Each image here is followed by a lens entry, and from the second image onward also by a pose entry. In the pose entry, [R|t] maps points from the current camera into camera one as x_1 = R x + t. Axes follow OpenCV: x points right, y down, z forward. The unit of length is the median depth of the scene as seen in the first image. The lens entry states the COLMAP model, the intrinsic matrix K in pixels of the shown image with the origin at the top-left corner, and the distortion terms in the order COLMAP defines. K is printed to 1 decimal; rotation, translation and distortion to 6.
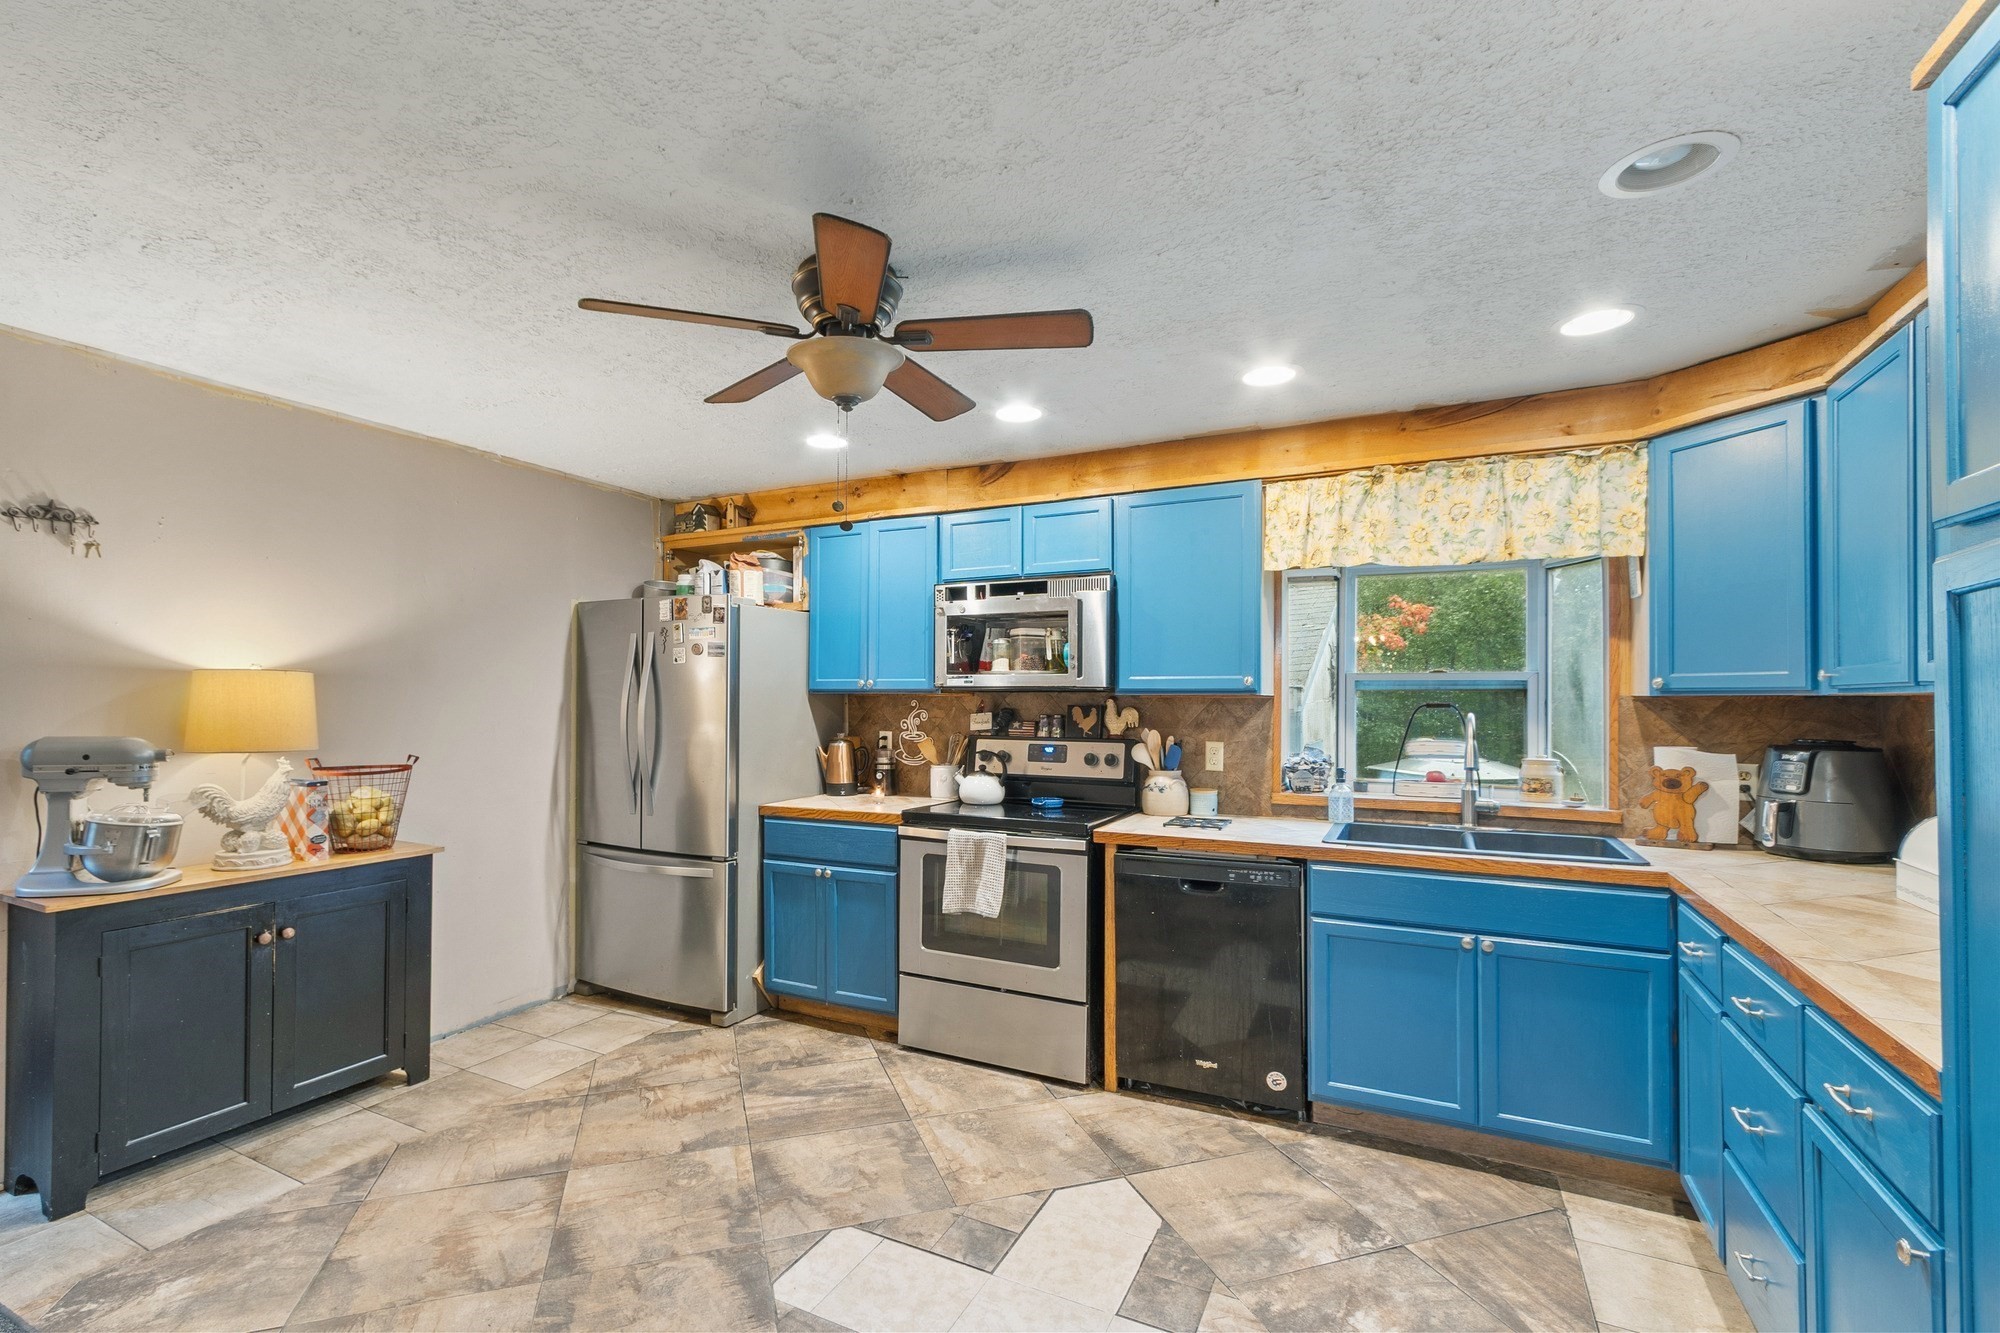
lens RADIAL K [[870.6, 0, 979.4], [0, 870.6, 690.8], [0, 0, 1]] dist [0.003412, -0.000195]
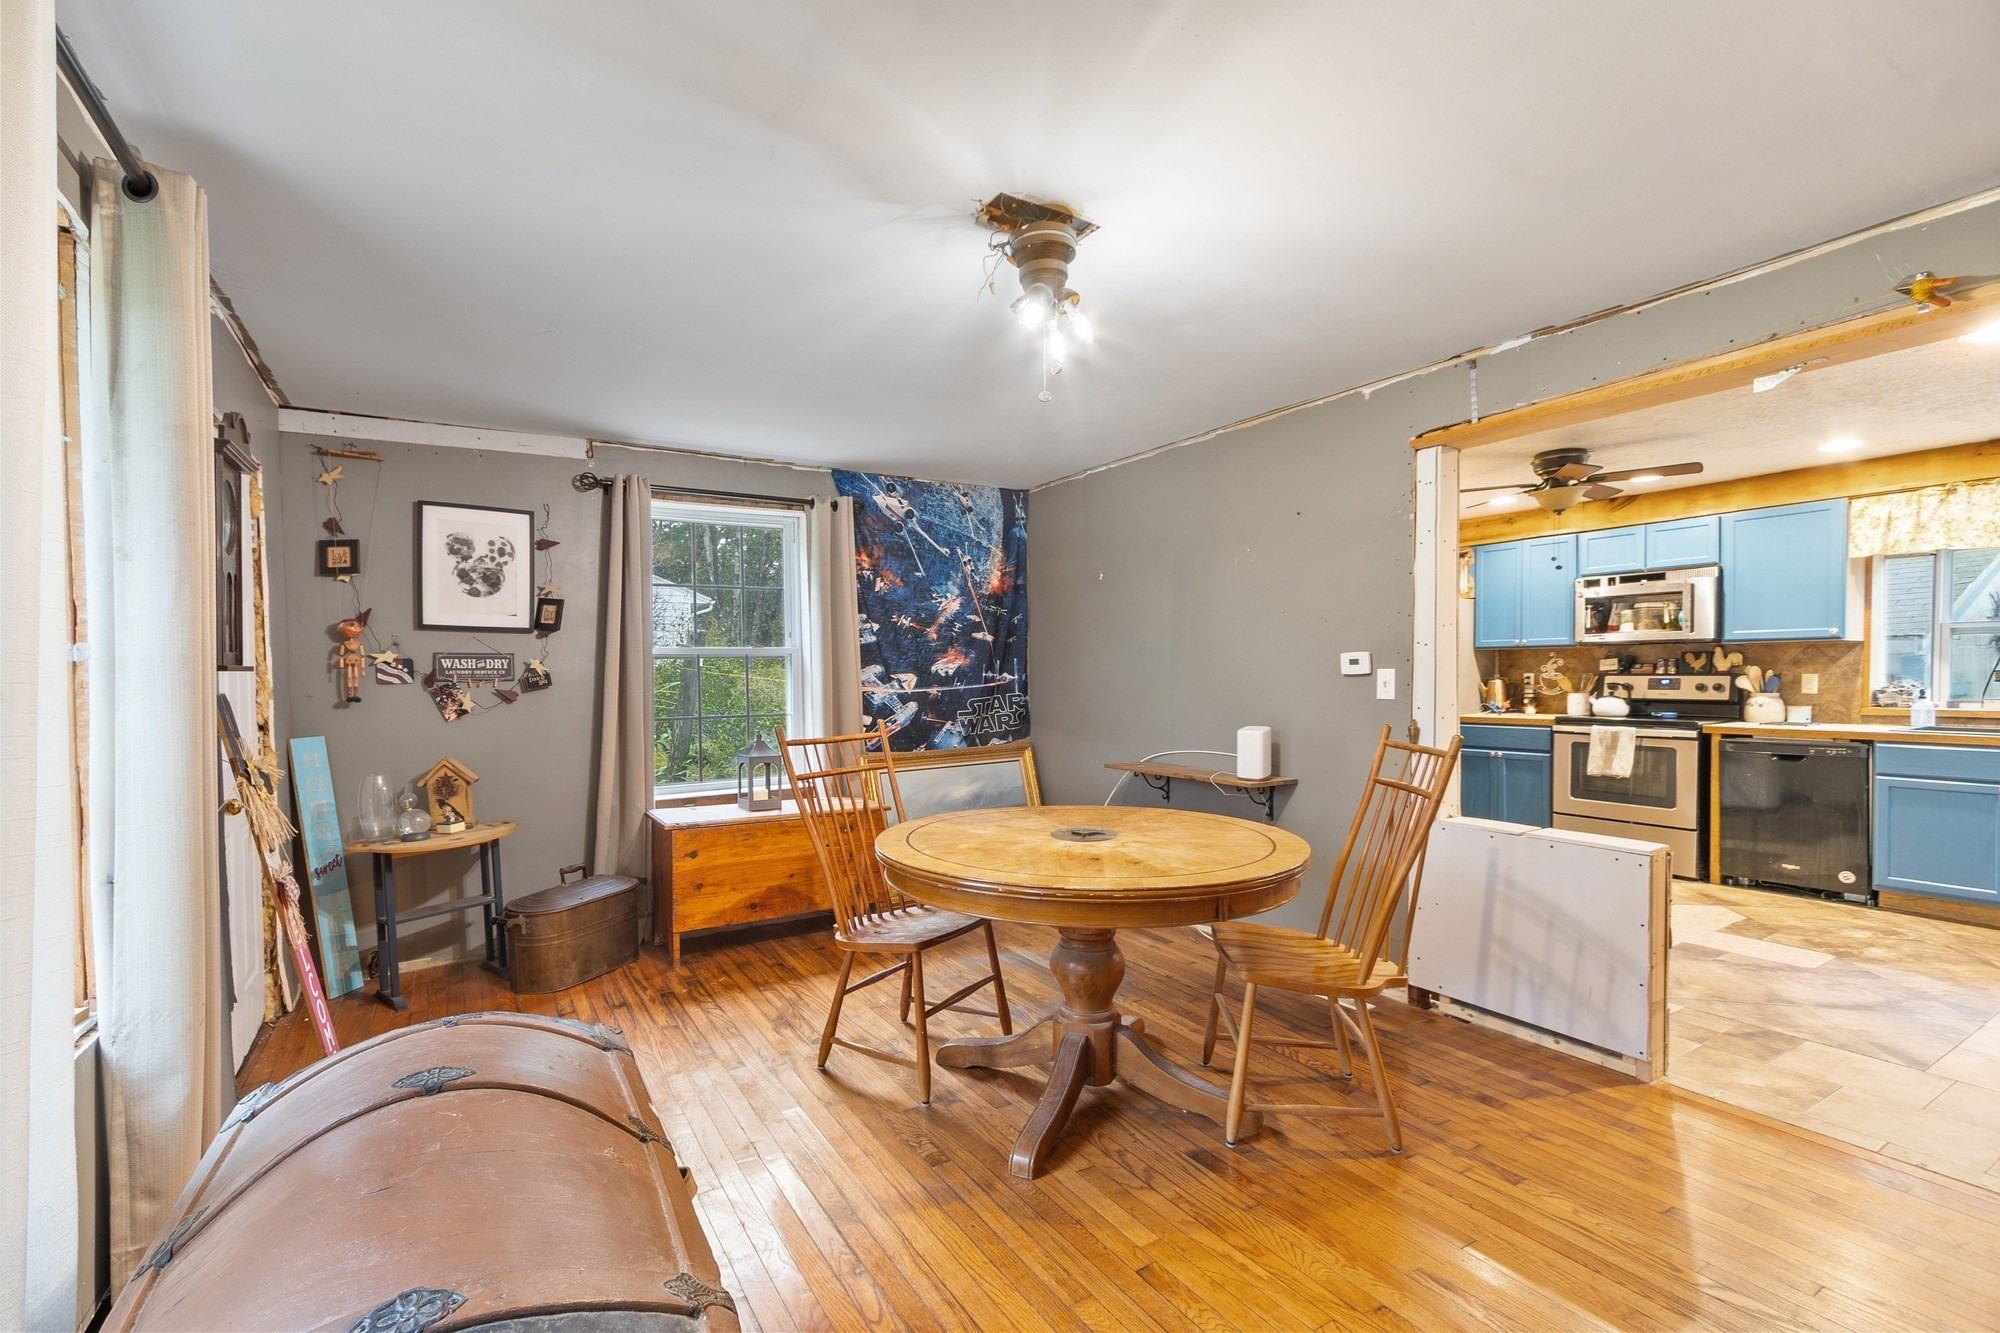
lens RADIAL K [[870.6, 0, 979.4], [0, 870.6, 690.8], [0, 0, 1]] dist [0.003412, -0.000195]
pose [[0.844224, -0.000306, -0.535990, -0.128960], [0.017244, 0.999498, 0.026590, 0.025323], [0.535713, -0.031691, 0.843805, -1.041512]]
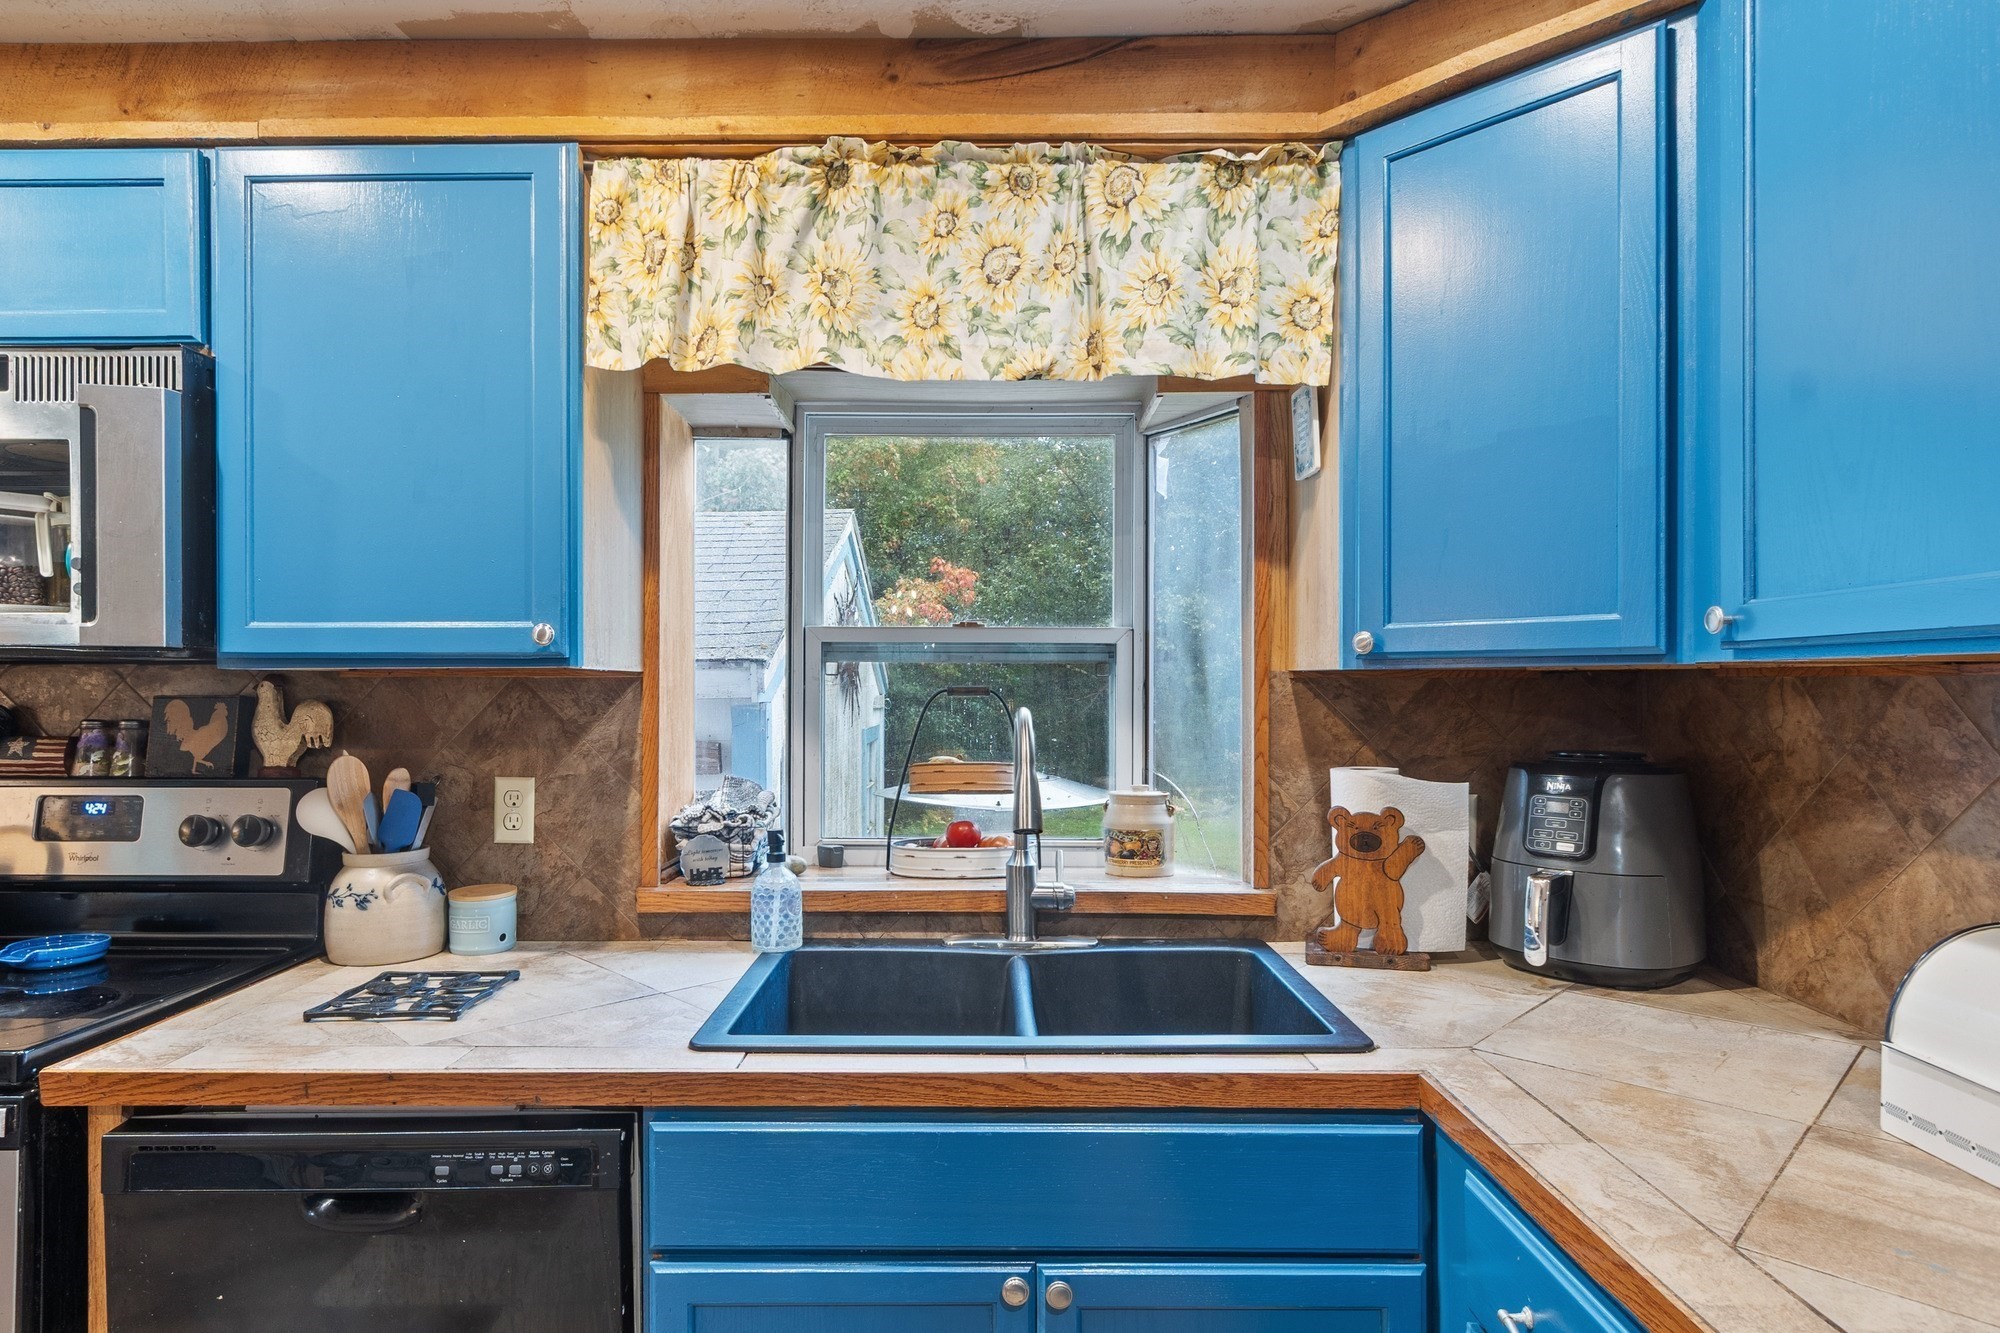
lens RADIAL K [[1052.1, 0, 961.2], [0, 1052.1, 691.0], [0, 0, 1]] dist [-0.000972, 0.000019]
pose [[0.899405, -0.006267, 0.437072, 0.253771], [-0.000196, 0.999891, 0.014740, 0.007472], [-0.437116, -0.013343, 0.899306, 0.448099]]
